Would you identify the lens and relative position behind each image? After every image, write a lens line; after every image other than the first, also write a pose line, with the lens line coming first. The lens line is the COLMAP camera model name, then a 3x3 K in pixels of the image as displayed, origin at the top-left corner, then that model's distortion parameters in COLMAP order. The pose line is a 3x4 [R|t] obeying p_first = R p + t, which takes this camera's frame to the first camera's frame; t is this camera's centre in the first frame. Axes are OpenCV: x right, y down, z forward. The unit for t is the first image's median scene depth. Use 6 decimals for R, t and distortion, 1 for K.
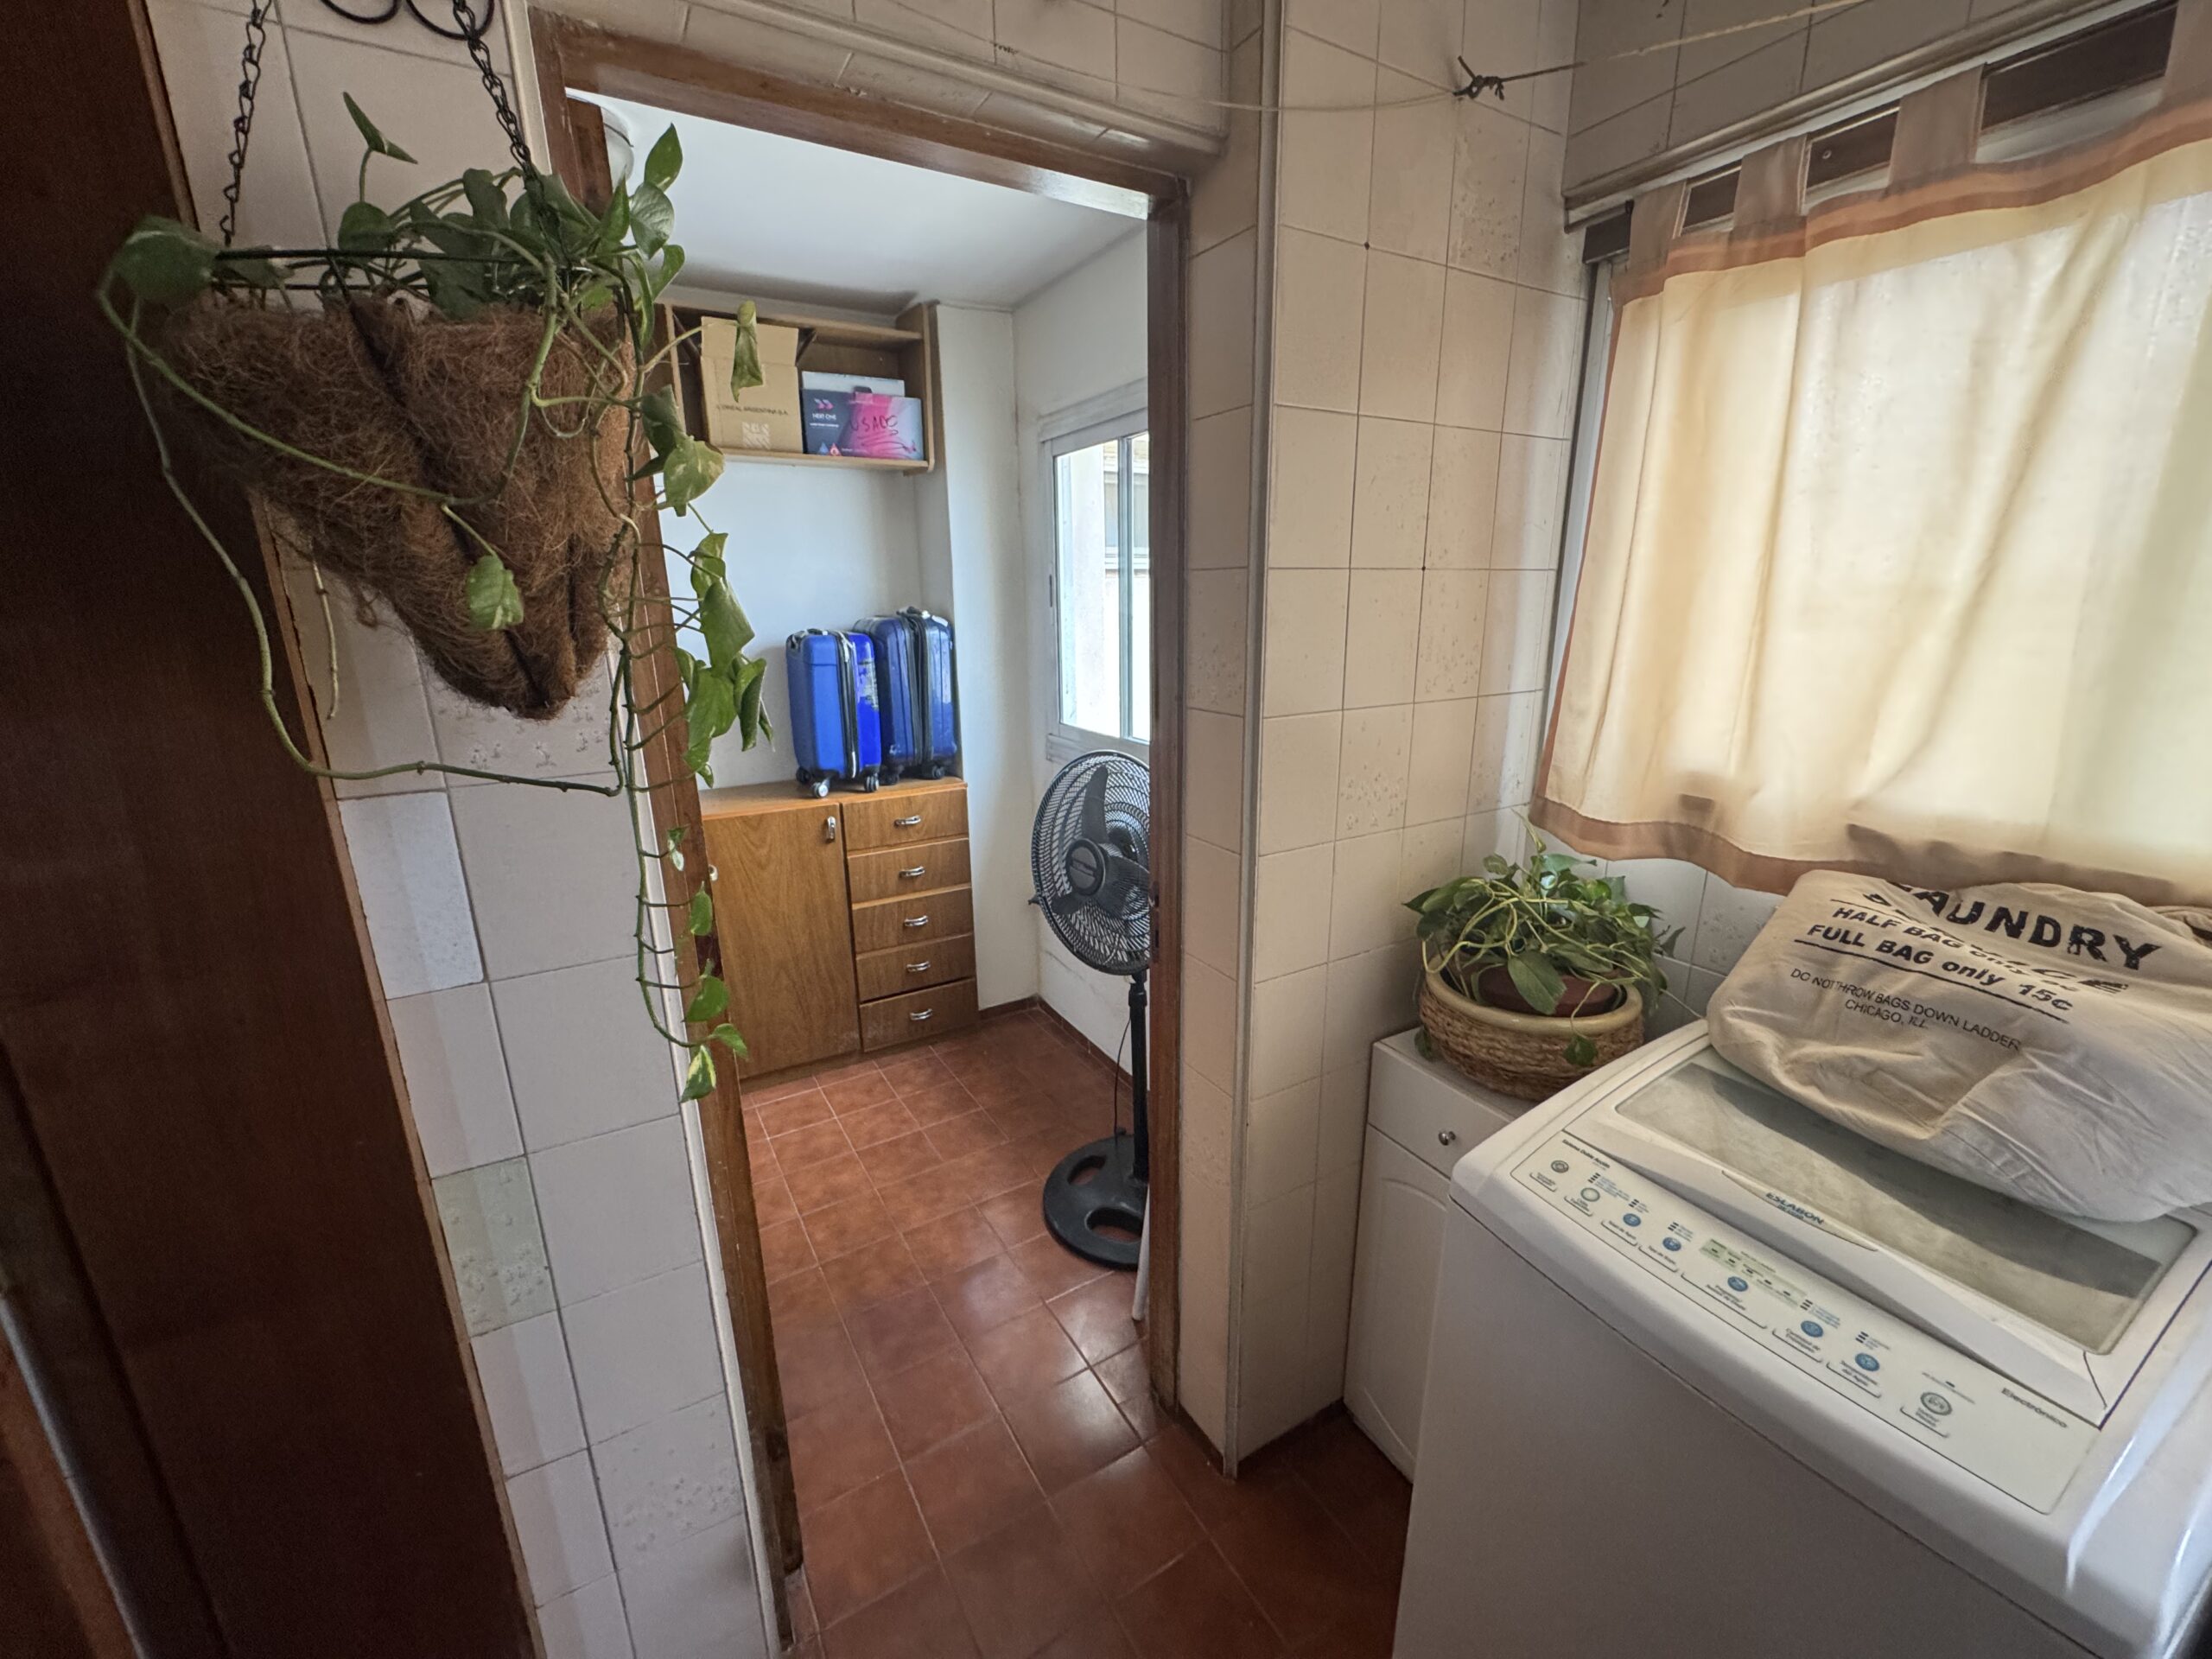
lens RADIAL K [[882.0, 0, 1107.7], [0, 882.0, 830.1], [0, 0, 1]] dist [-0.003497, 0.000900]
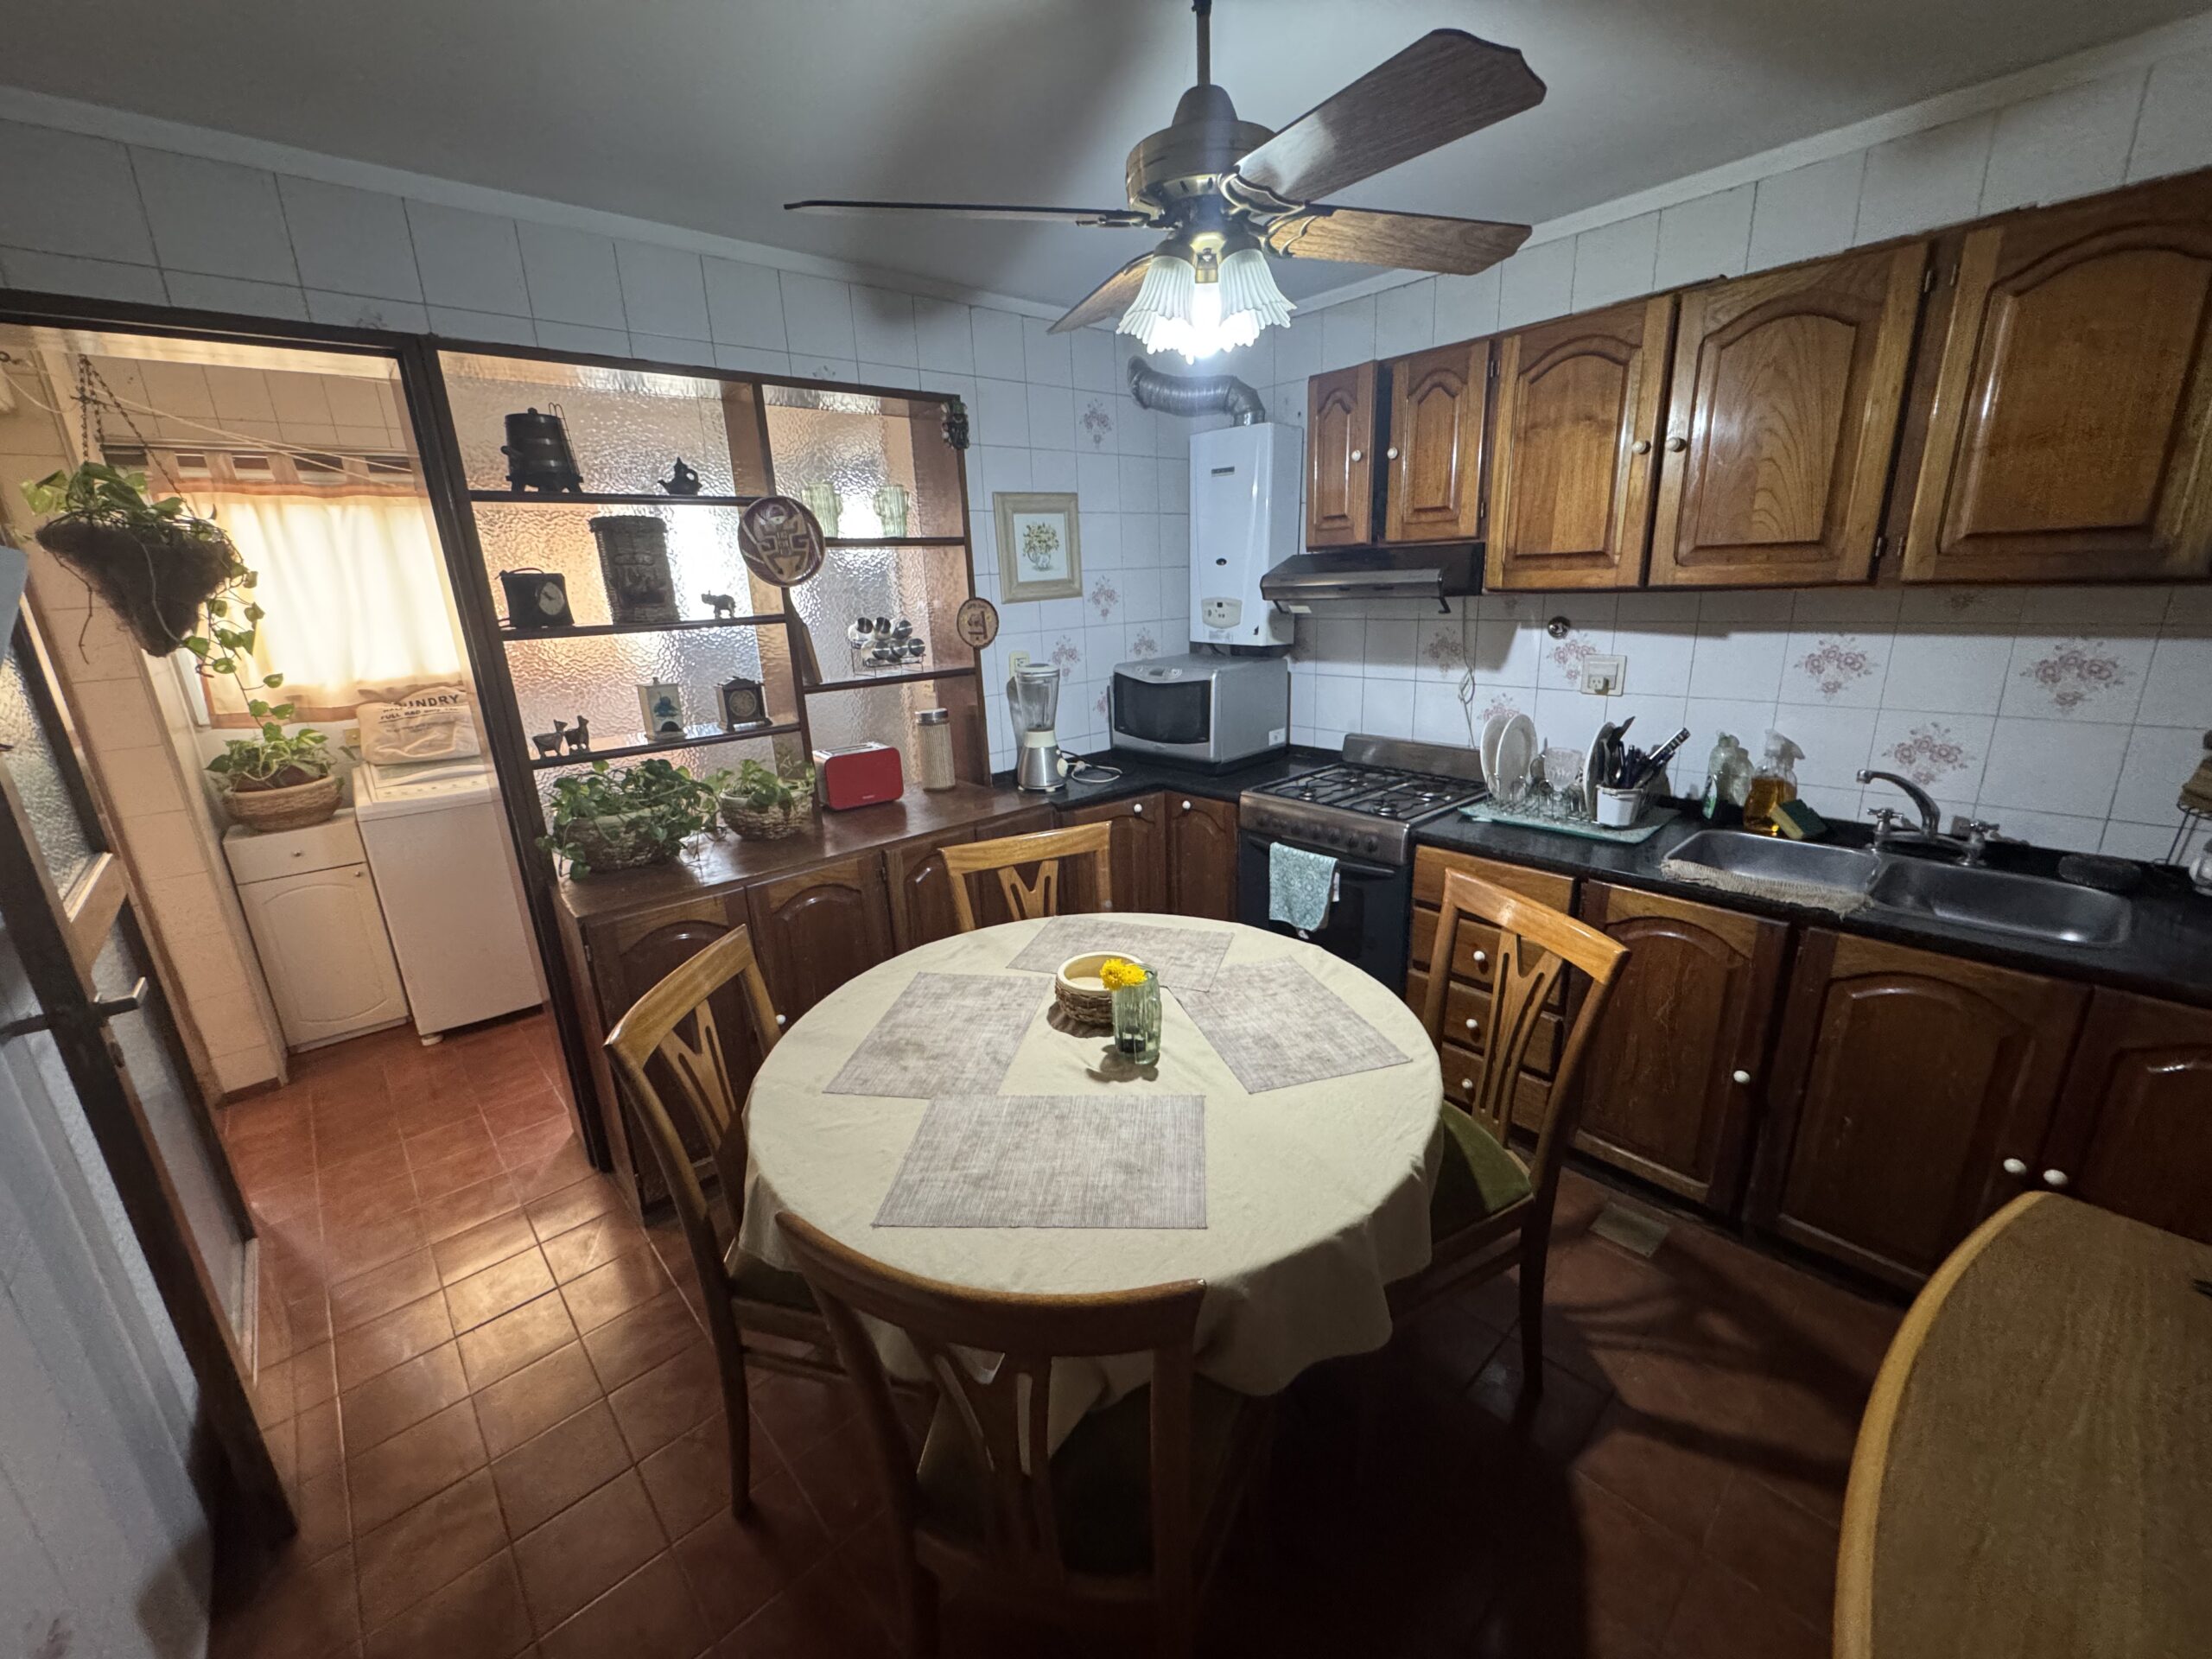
lens RADIAL K [[882.0, 0, 1105.9], [0, 882.0, 828.8], [0, 0, 1]] dist [-0.003497, 0.000900]
pose [[-0.197856, -0.250891, 0.947579, -2.657455], [0.298610, 0.905316, 0.302051, 0.283368], [-0.933641, 0.342719, -0.104204, -0.893714]]
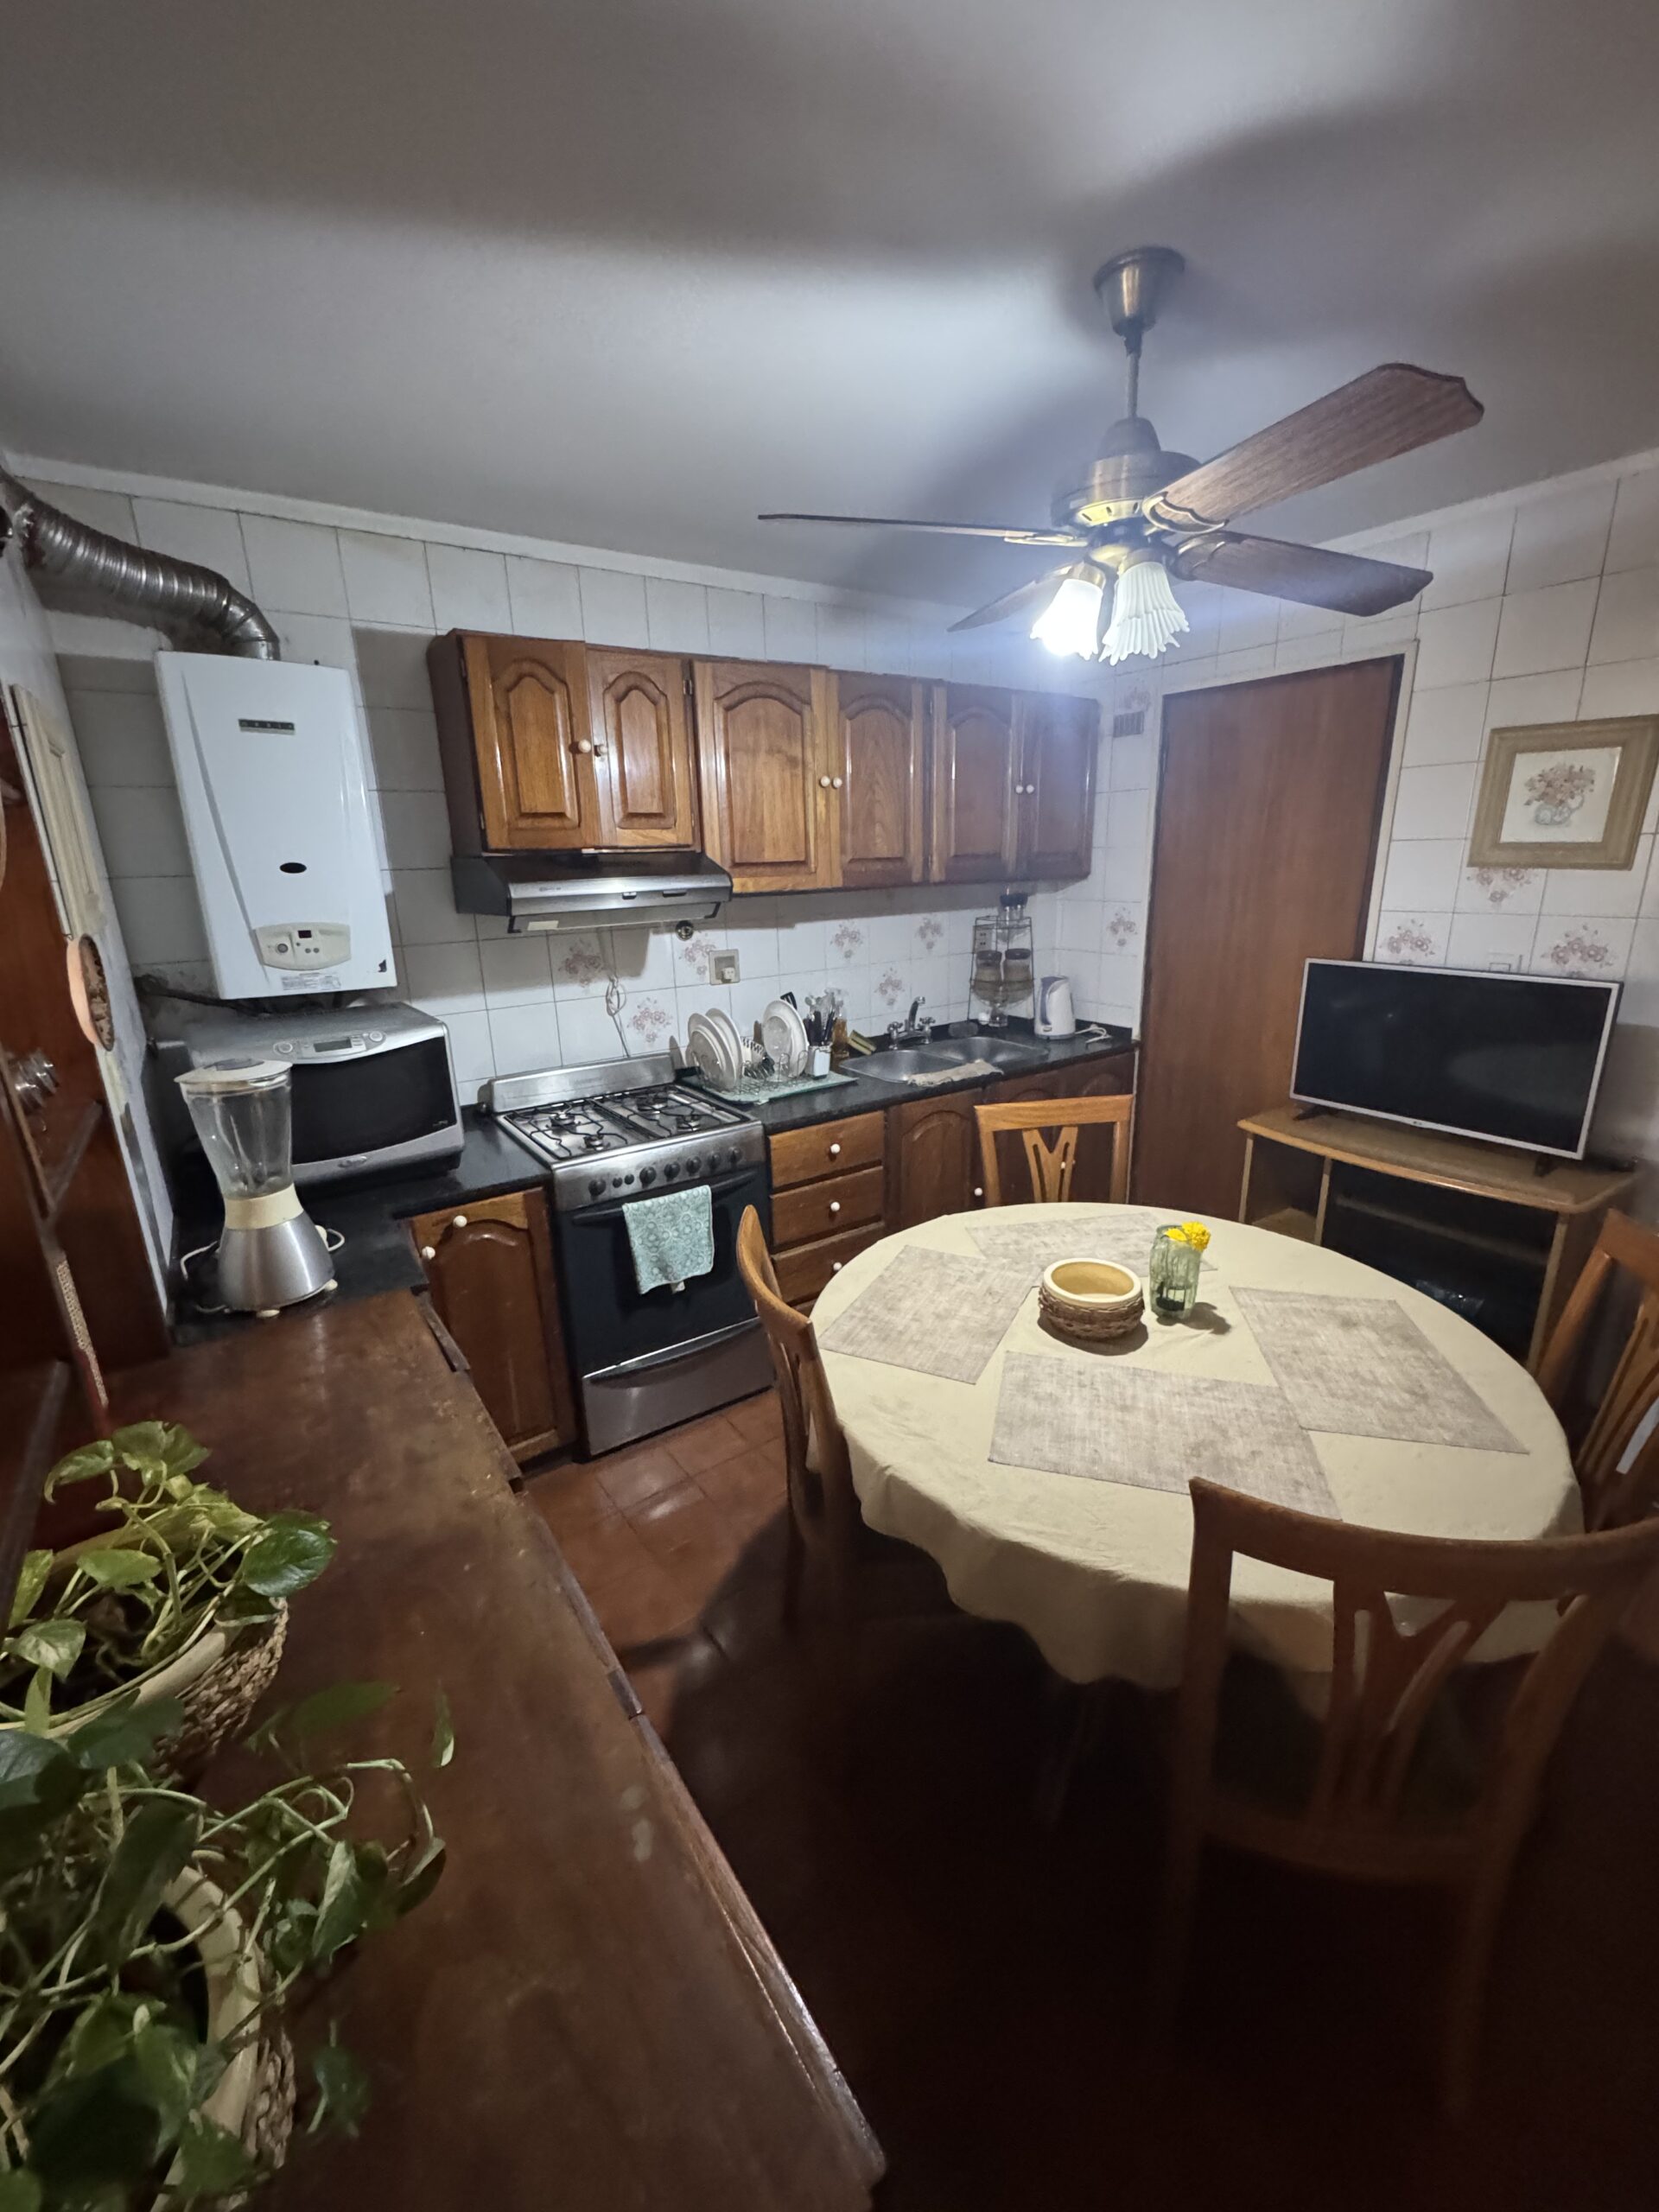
lens RADIAL K [[882.0, 0, 830.3], [0, 882.0, 1108.0], [0, 0, 1]] dist [-0.003497, 0.000900]
pose [[-0.995617, 0.061791, -0.070197, -0.752508], [0.016351, 0.854075, 0.519893, -0.034599], [0.092079, 0.516467, -0.851342, 0.085838]]
